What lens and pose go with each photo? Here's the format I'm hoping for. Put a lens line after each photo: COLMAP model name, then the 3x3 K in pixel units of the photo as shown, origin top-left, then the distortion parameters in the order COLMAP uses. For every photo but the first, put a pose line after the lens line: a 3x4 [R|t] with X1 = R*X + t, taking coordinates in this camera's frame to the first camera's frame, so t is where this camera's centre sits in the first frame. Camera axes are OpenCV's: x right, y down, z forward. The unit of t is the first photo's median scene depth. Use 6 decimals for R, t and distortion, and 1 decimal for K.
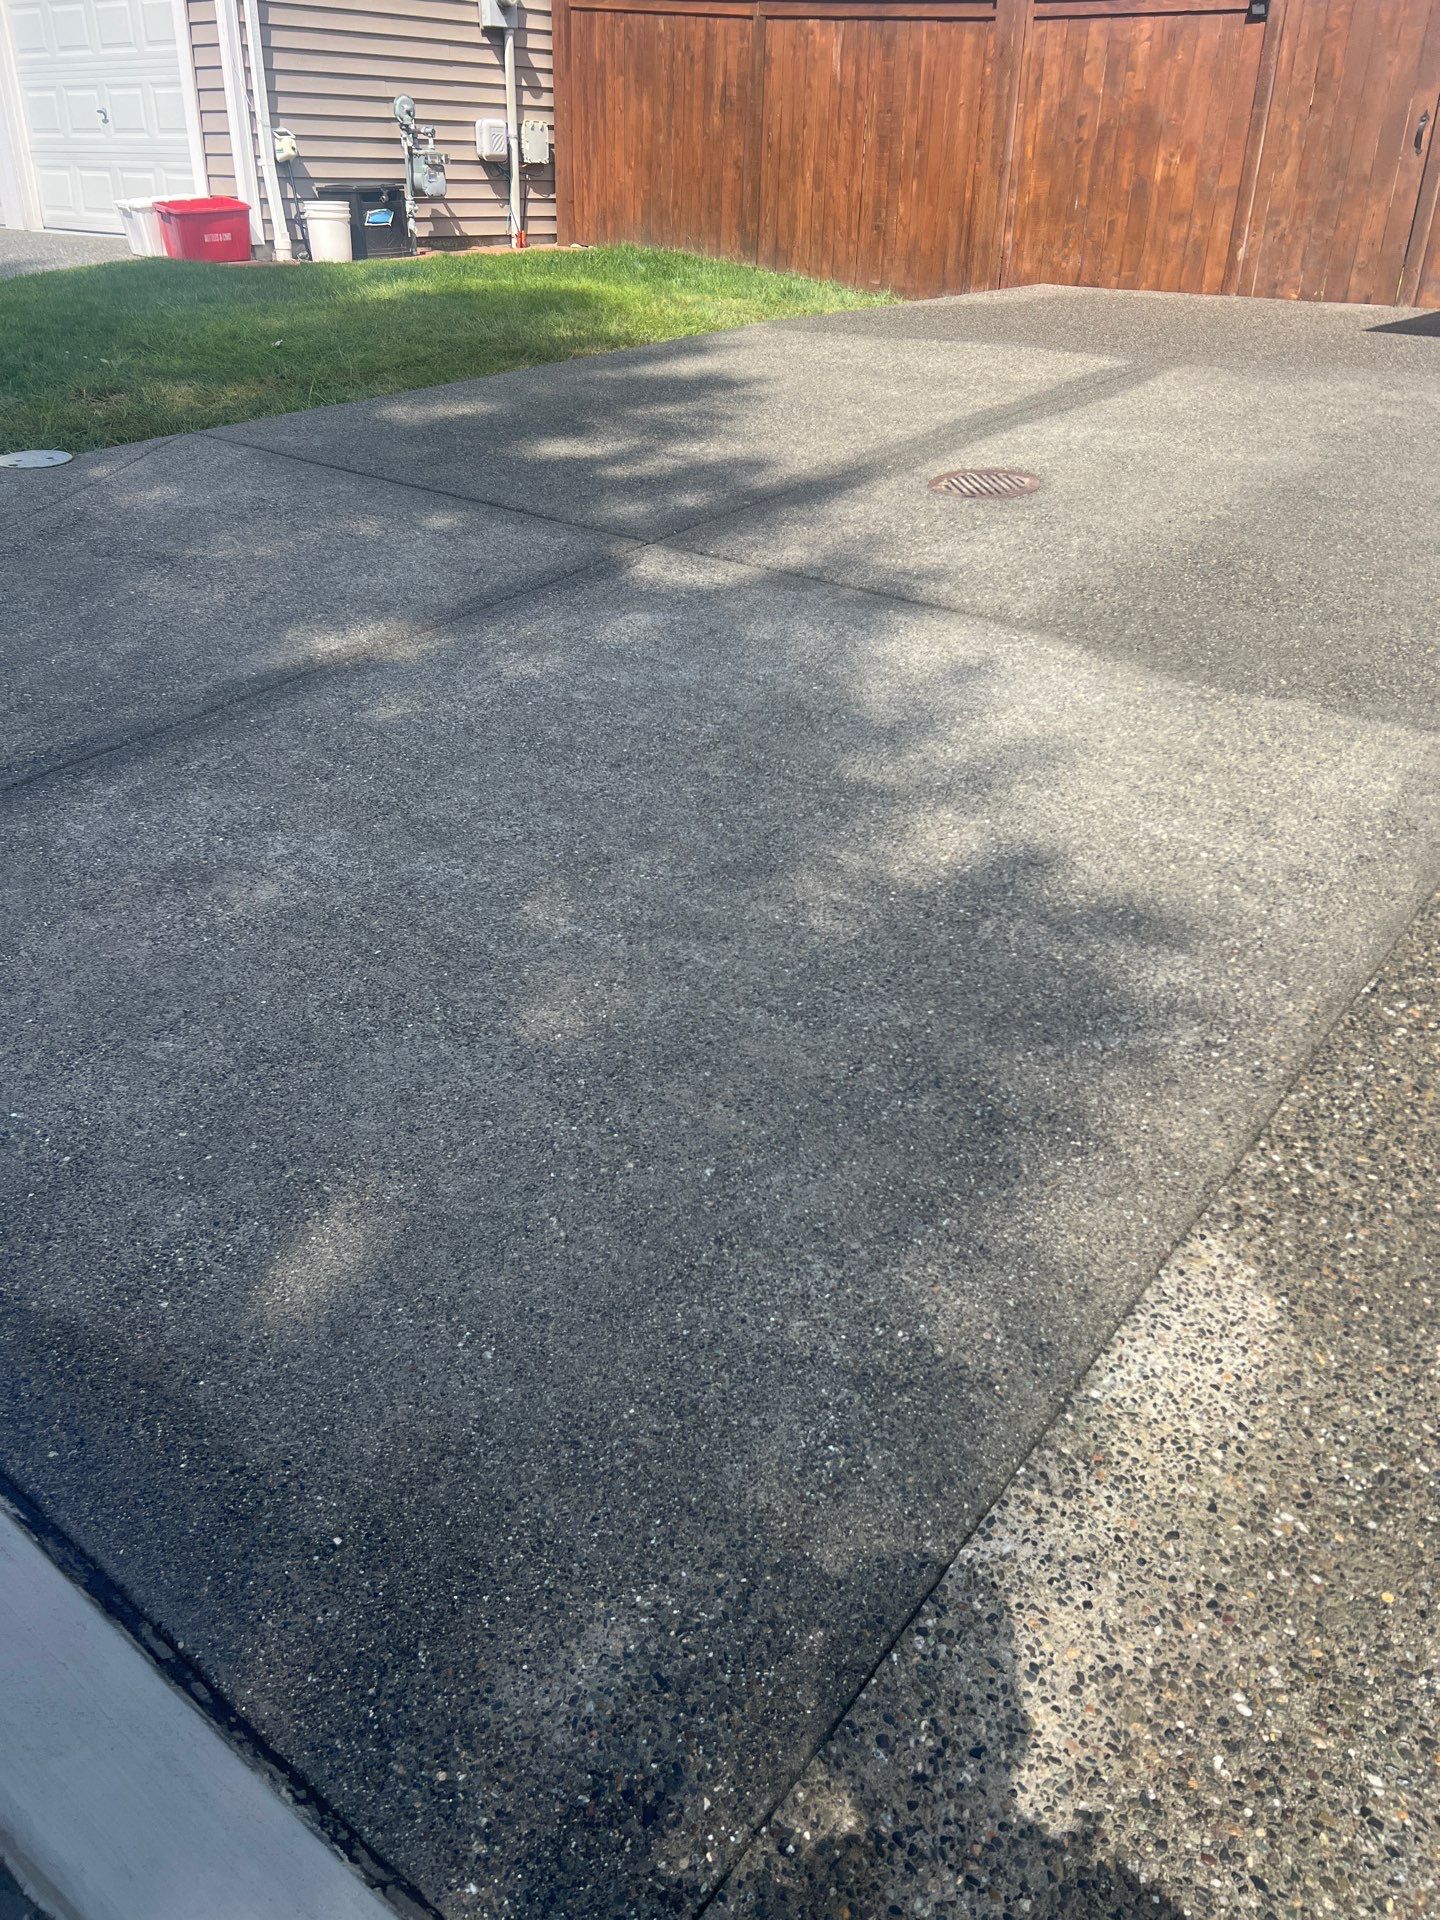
lens RADIAL K [[1438.3, 0, 713.1], [0, 1438.3, 967.2], [0, 0, 1]] dist [0.062867, -0.068843]
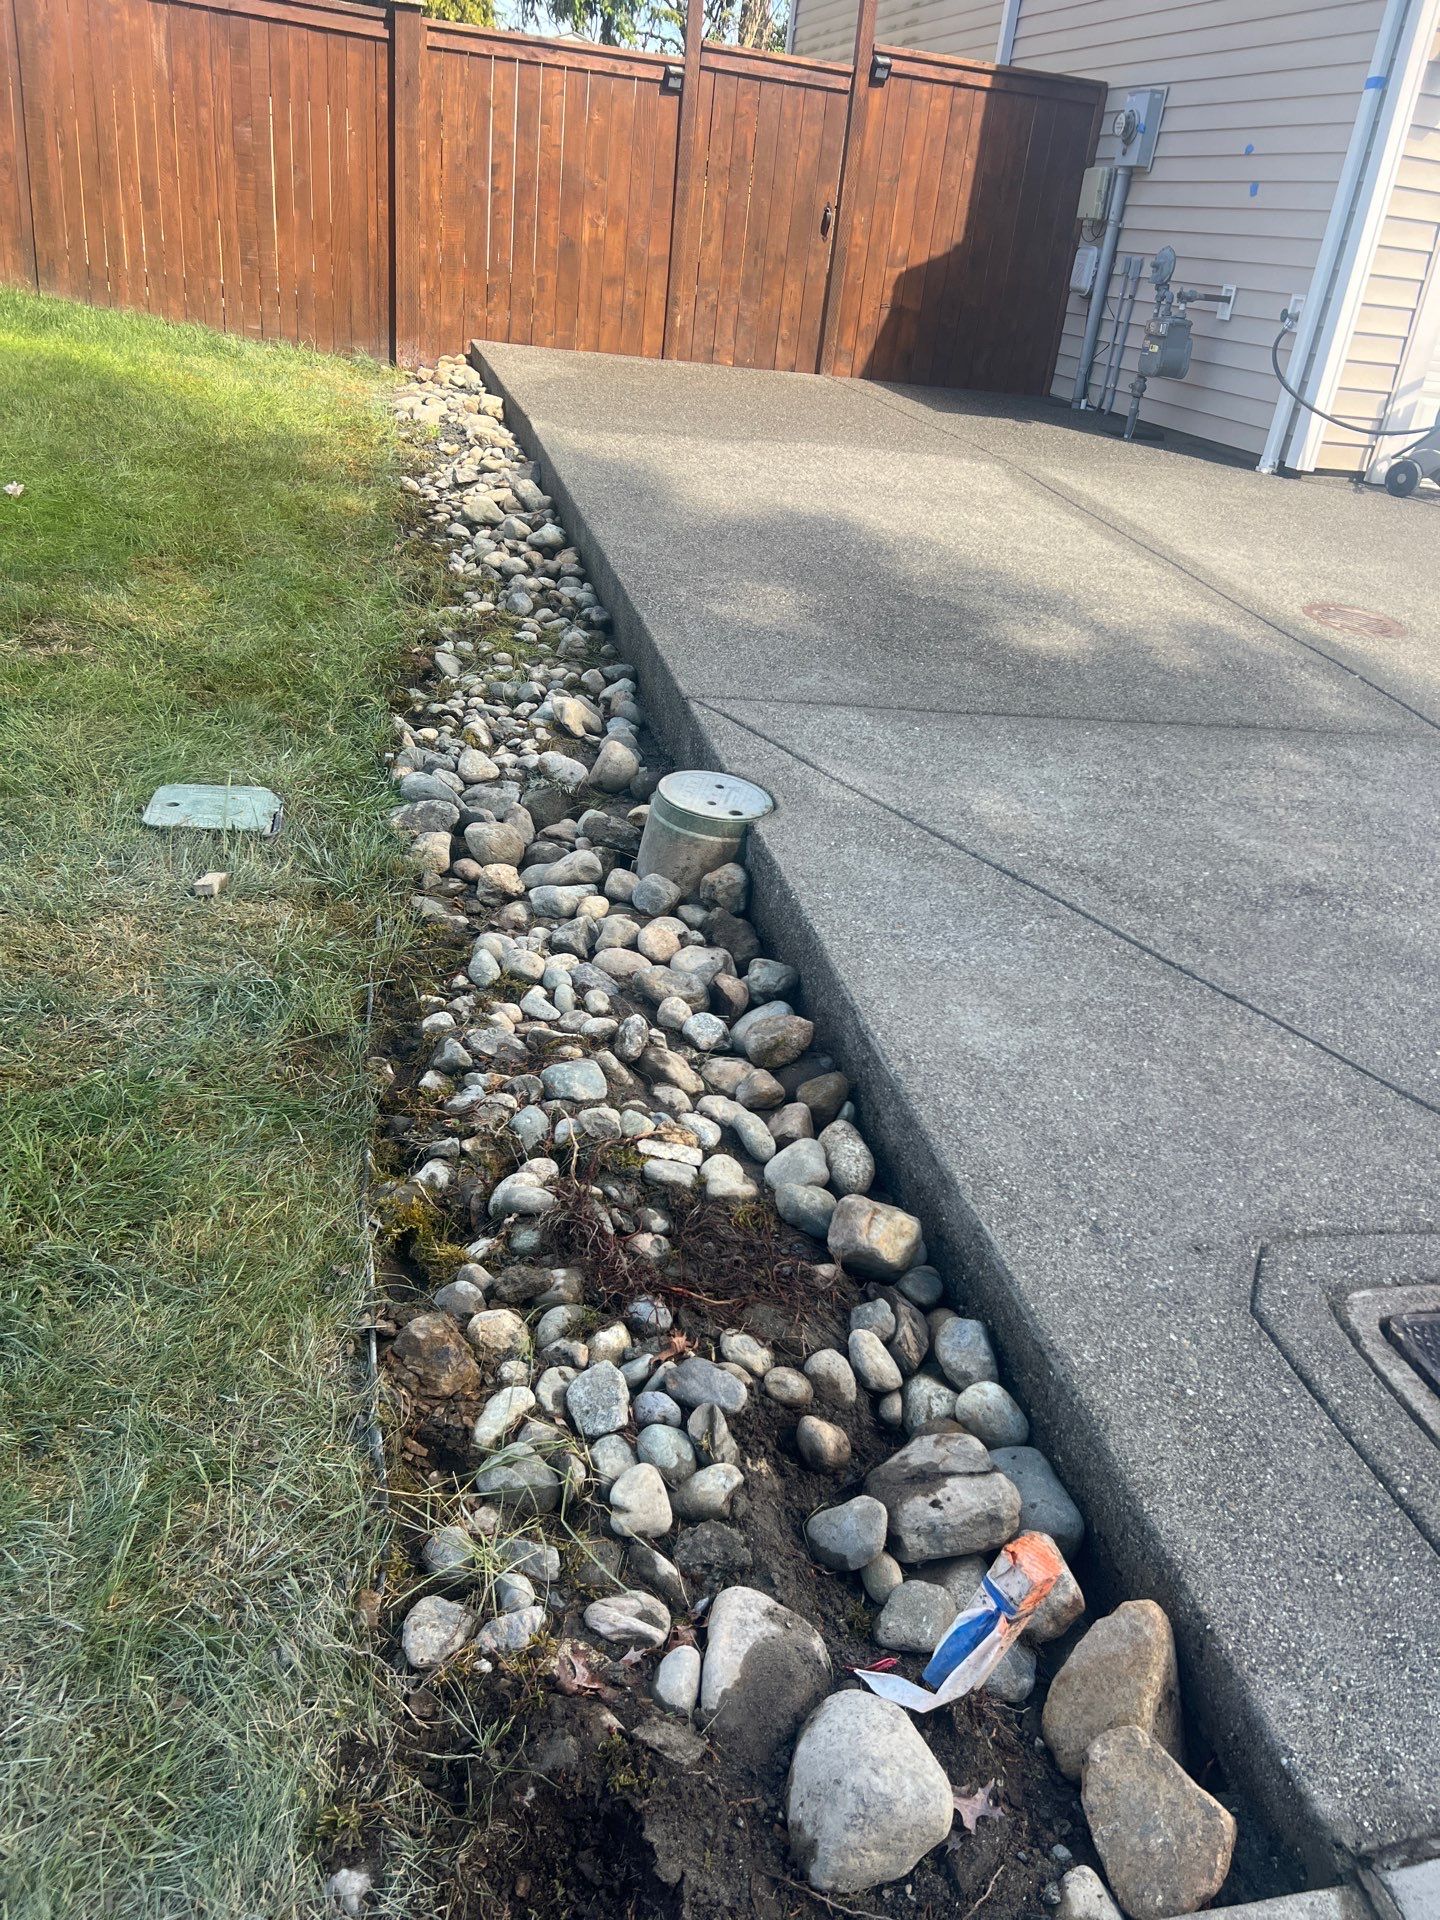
lens RADIAL K [[1438.3, 0, 729.2], [0, 1438.3, 974.2], [0, 0, 1]] dist [0.062867, -0.068843]
pose [[0.605949, -0.317847, 0.729245, -0.505145], [0.294712, 0.941175, 0.165335, -0.203685], [-0.738898, 0.114733, 0.663977, 0.325772]]
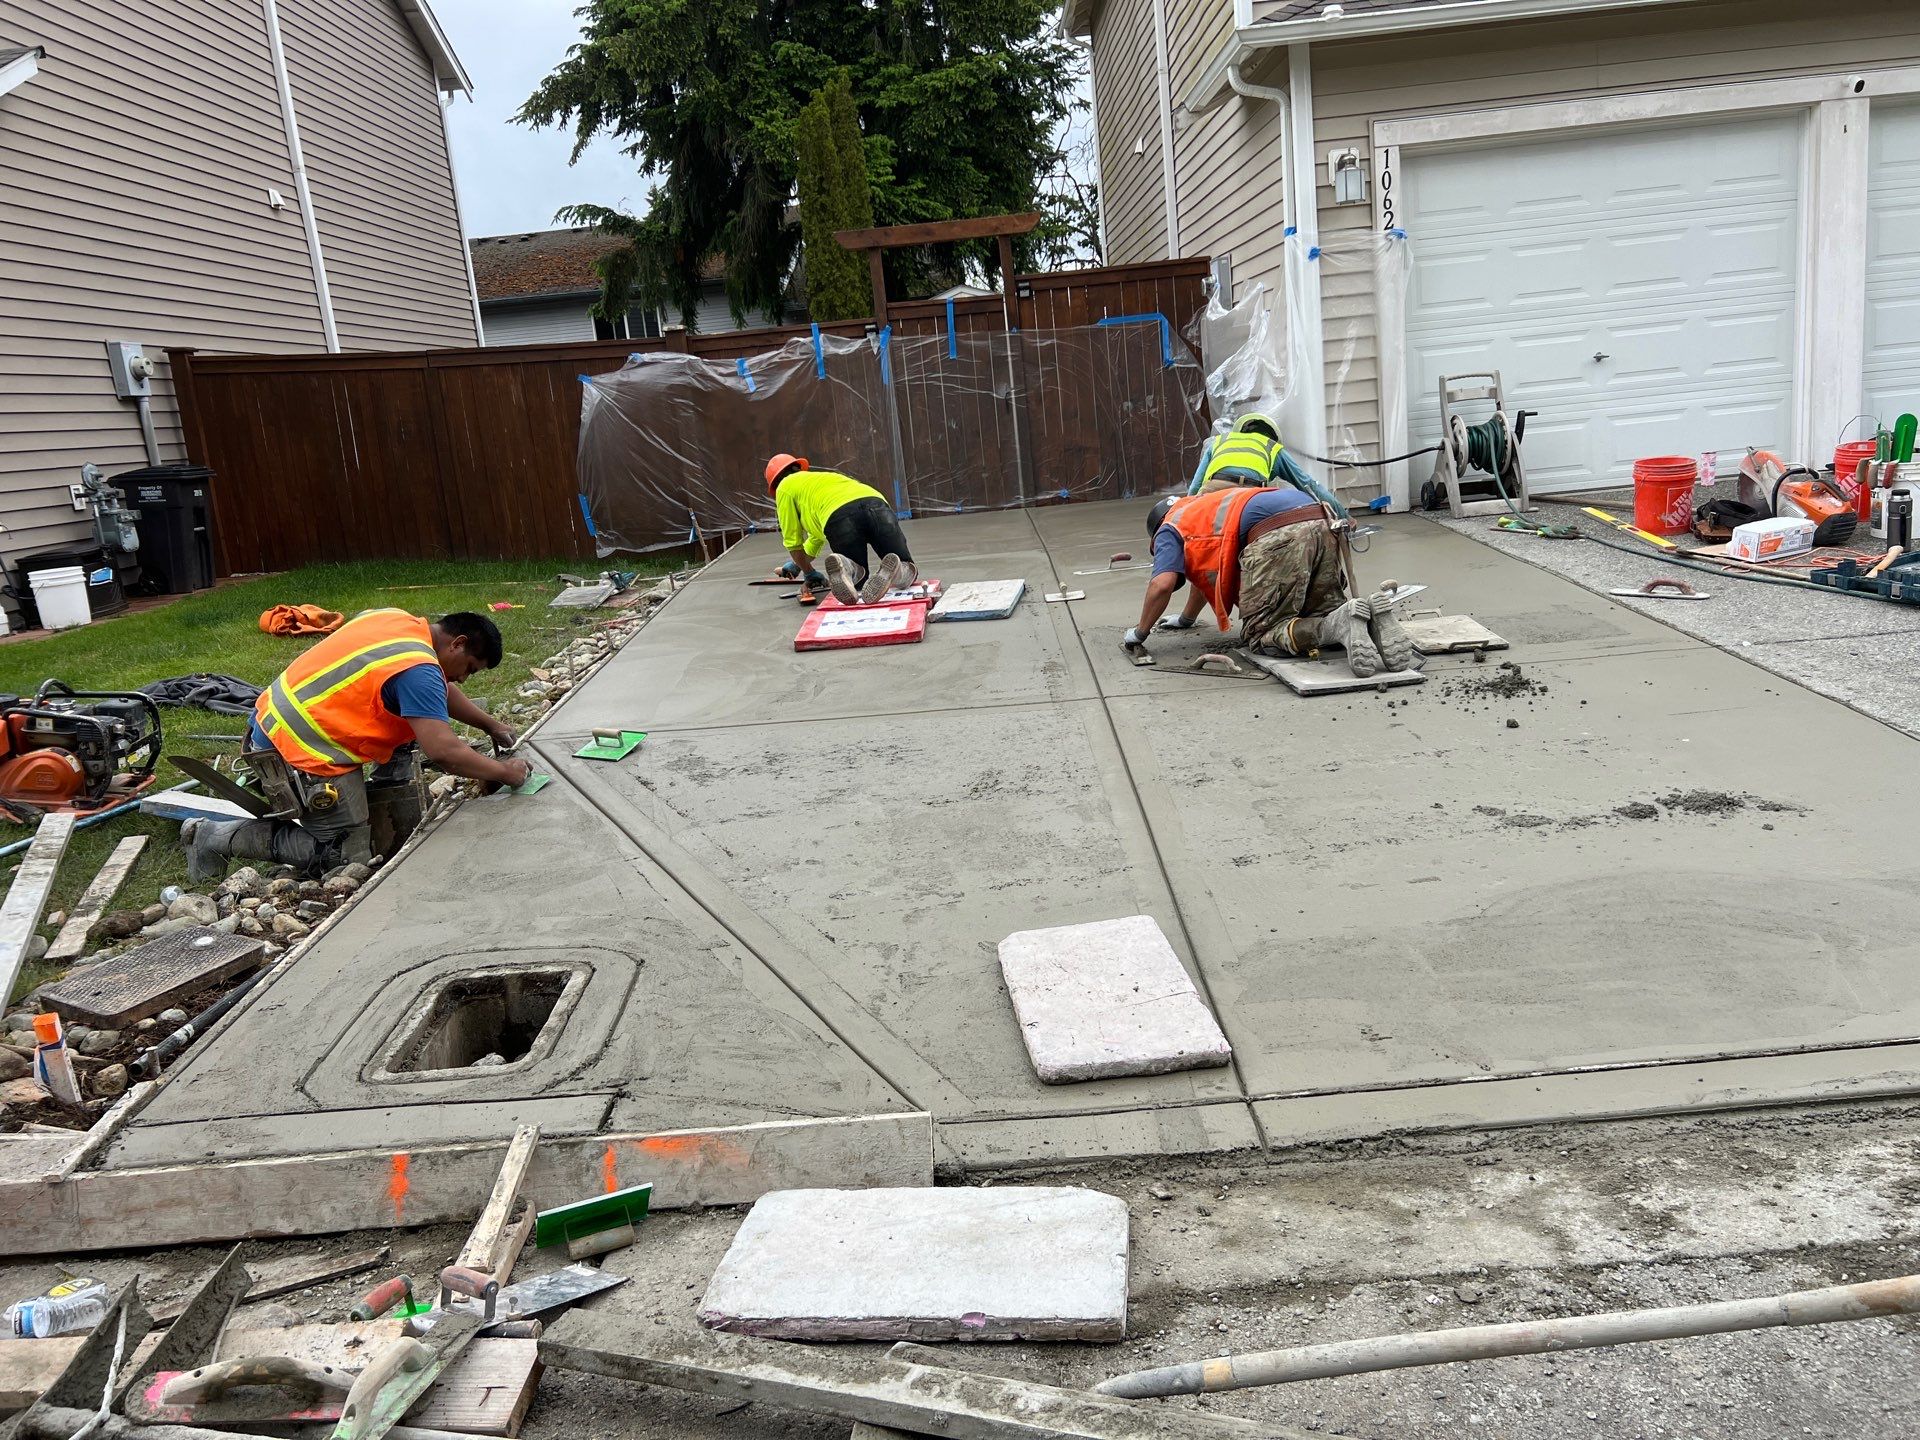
lens RADIAL K [[1438.3, 0, 964.5], [0, 1438.3, 695.4], [0, 0, 1]] dist [0.062867, -0.068843]
pose [[0.767282, -0.214498, 0.604375, -0.431853], [0.400145, 0.896583, -0.189798, -0.040957], [-0.501161, 0.387467, 0.773762, 0.008546]]
